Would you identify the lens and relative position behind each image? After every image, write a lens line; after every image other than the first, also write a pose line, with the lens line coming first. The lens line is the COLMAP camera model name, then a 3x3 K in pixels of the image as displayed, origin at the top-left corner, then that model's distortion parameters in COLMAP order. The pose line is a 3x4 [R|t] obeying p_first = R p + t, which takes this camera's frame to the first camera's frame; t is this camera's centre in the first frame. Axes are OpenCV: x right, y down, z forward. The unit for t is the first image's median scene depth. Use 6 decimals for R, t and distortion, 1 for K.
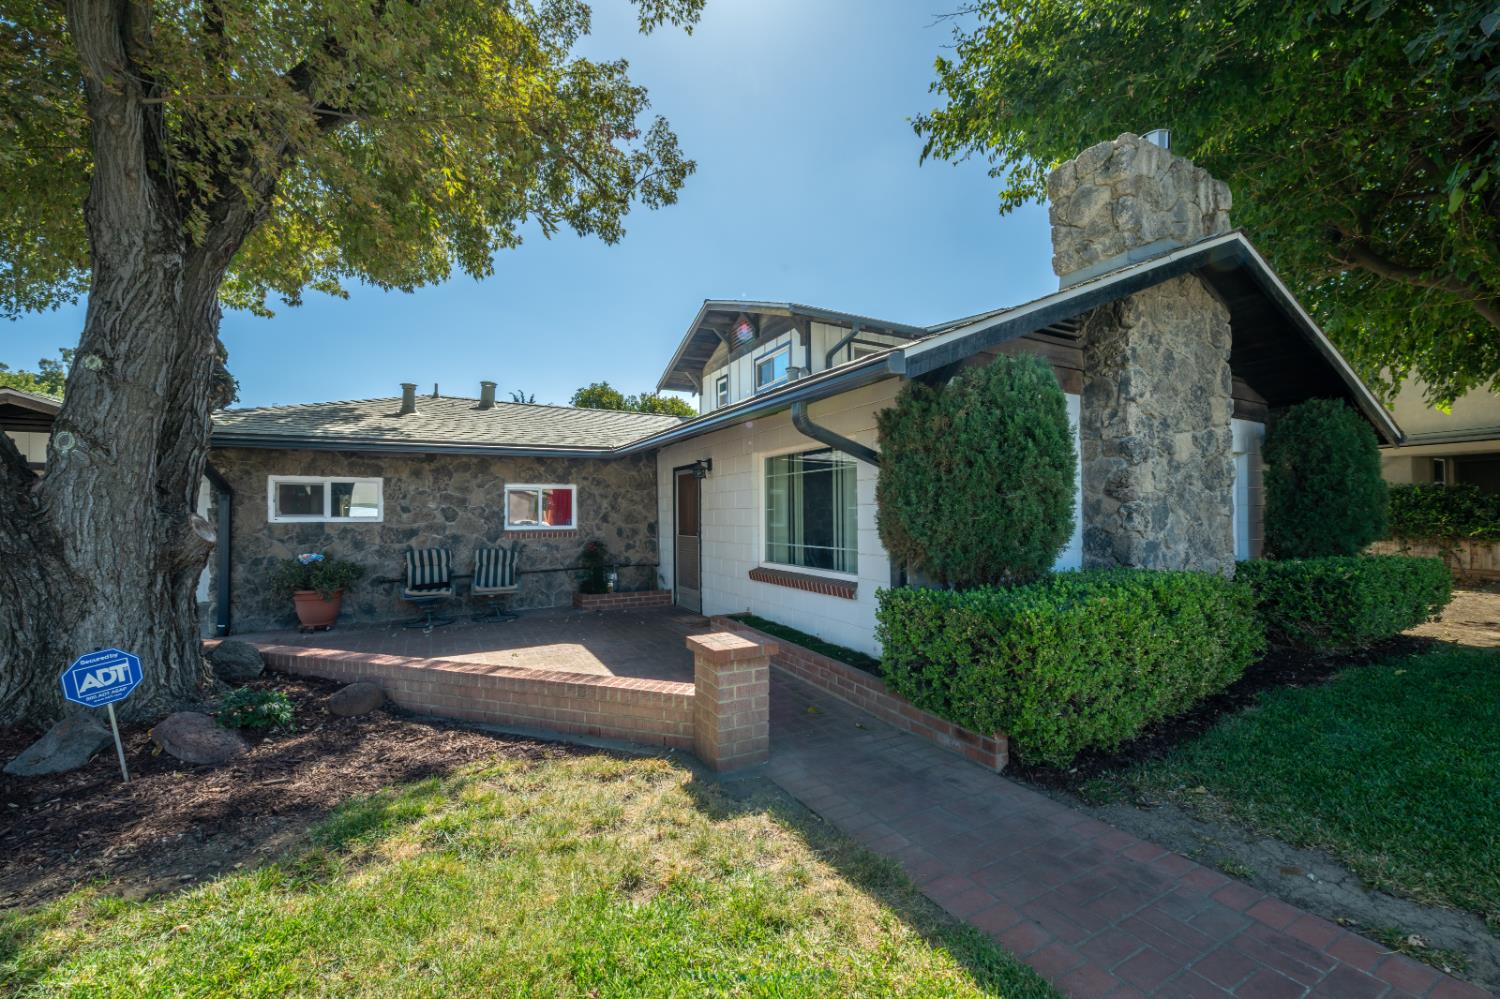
lens RADIAL K [[590.5, 0, 750.4], [0, 590.5, 509.7], [0, 0, 1]] dist [0.000468, -0.000806]
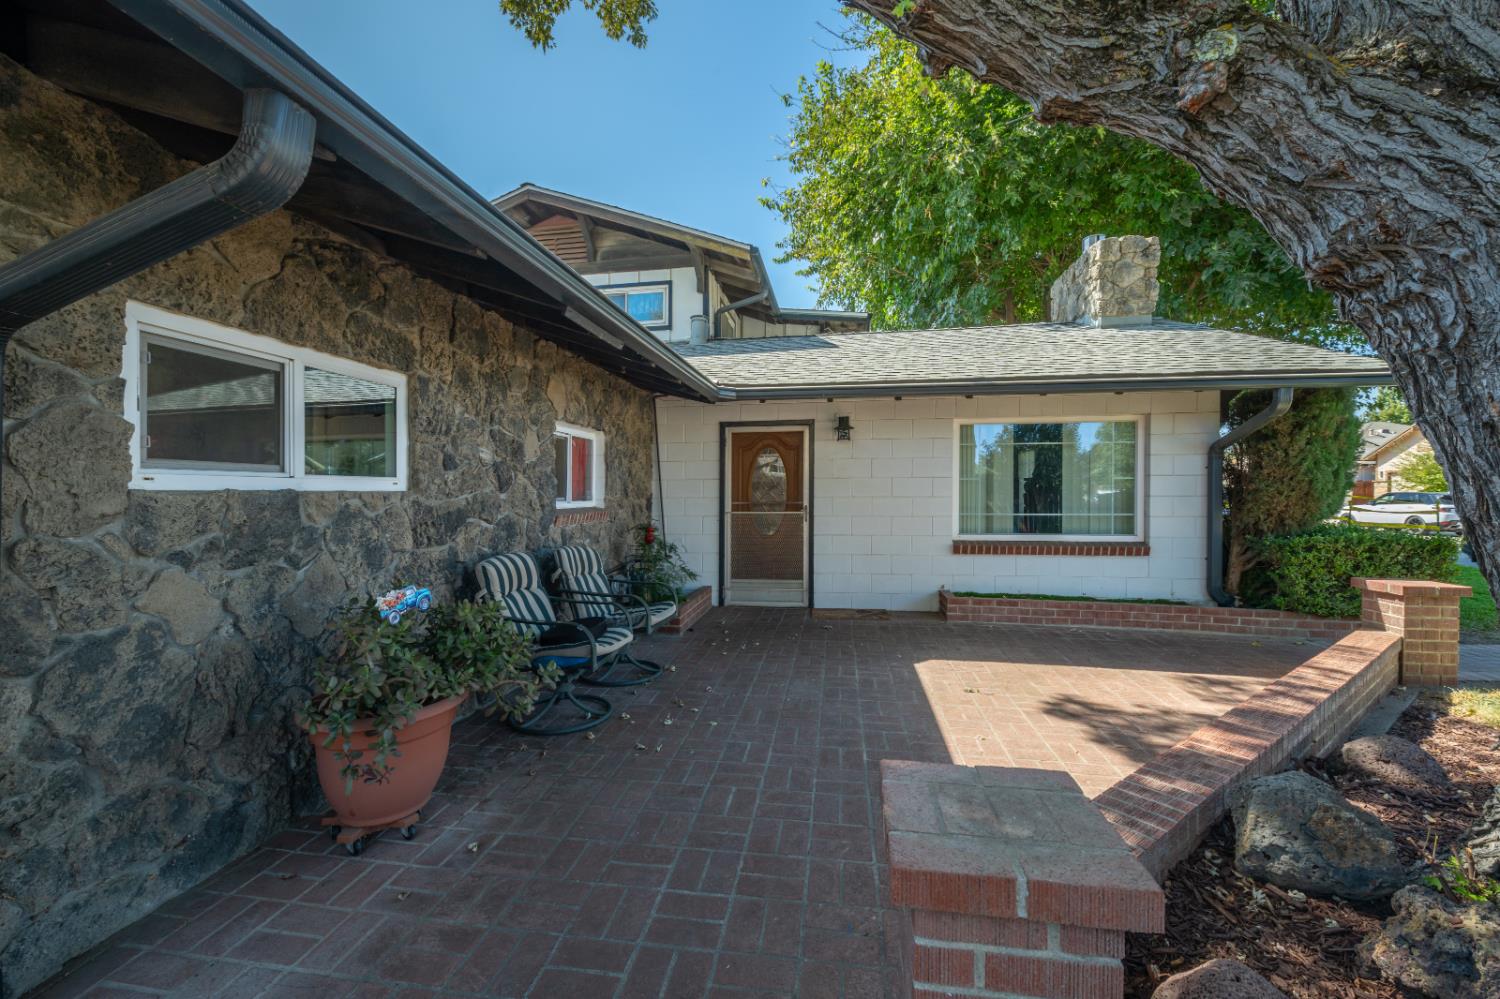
lens RADIAL K [[590.5, 0, 751.3], [0, 590.5, 495.8], [0, 0, 1]] dist [0.000468, -0.000806]
pose [[0.600525, -0.001274, 0.799605, -0.848667], [-0.006621, 0.999957, 0.006565, 0.020768], [-0.799579, -0.009237, 0.600490, 0.633632]]
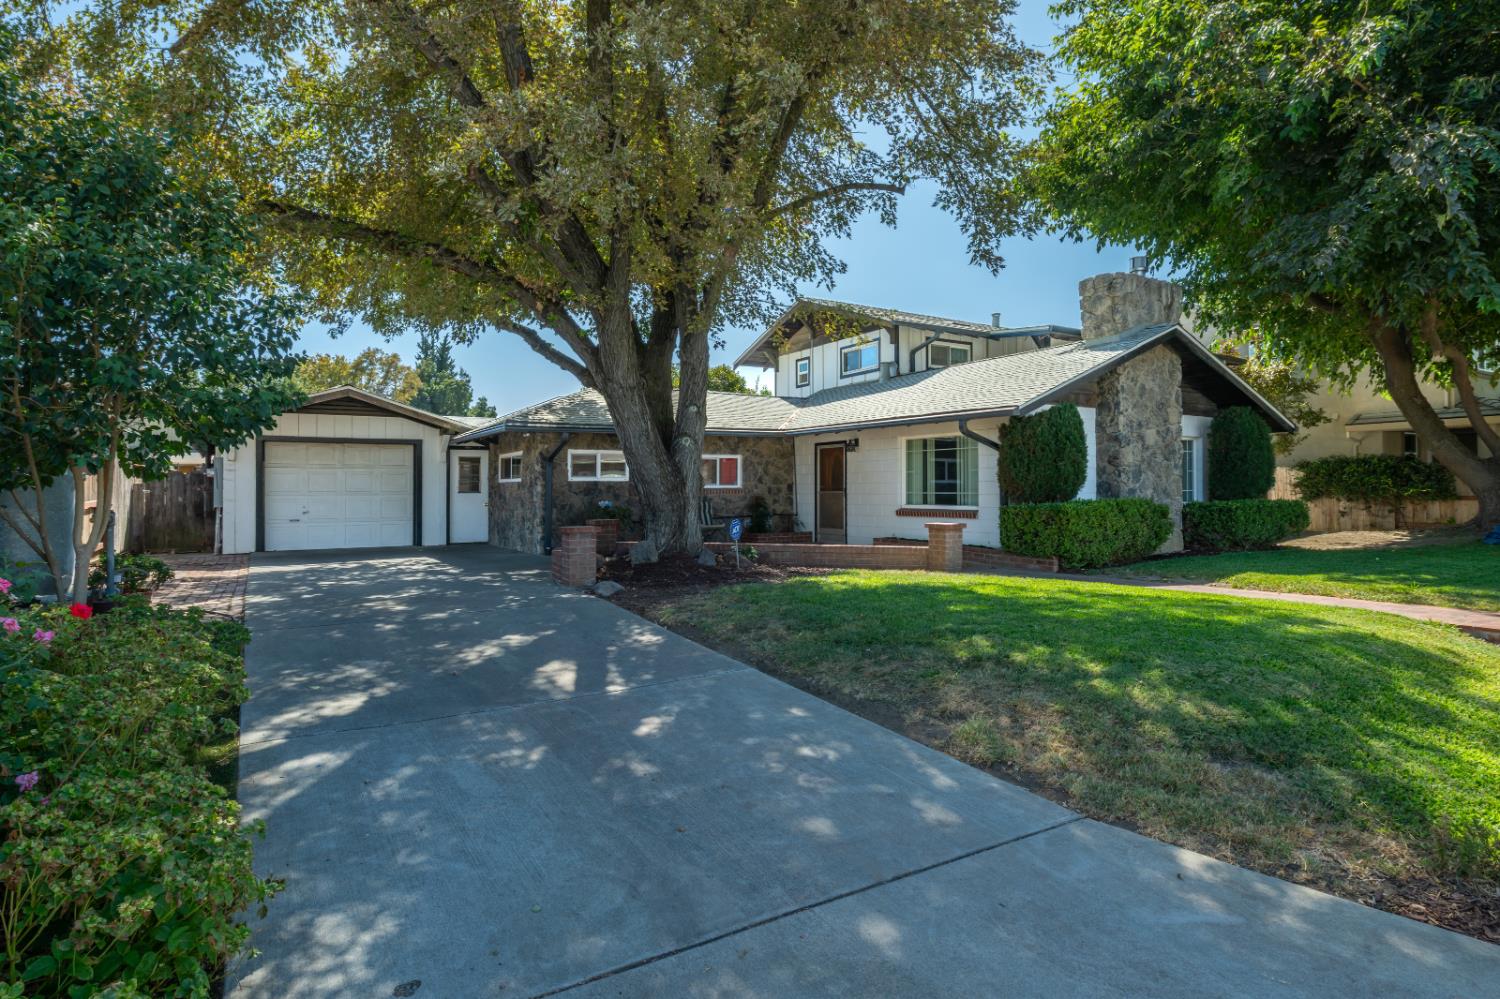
lens RADIAL K [[770.8, 0, 740.6], [0, 770.8, 490.2], [0, 0, 1]] dist [0.000370, -0.000685]
pose [[0.999273, -0.000624, 0.038109, -0.452596], [0.000162, 0.999926, 0.012124, 0.021122], [-0.038114, -0.012109, 0.999200, -0.966629]]
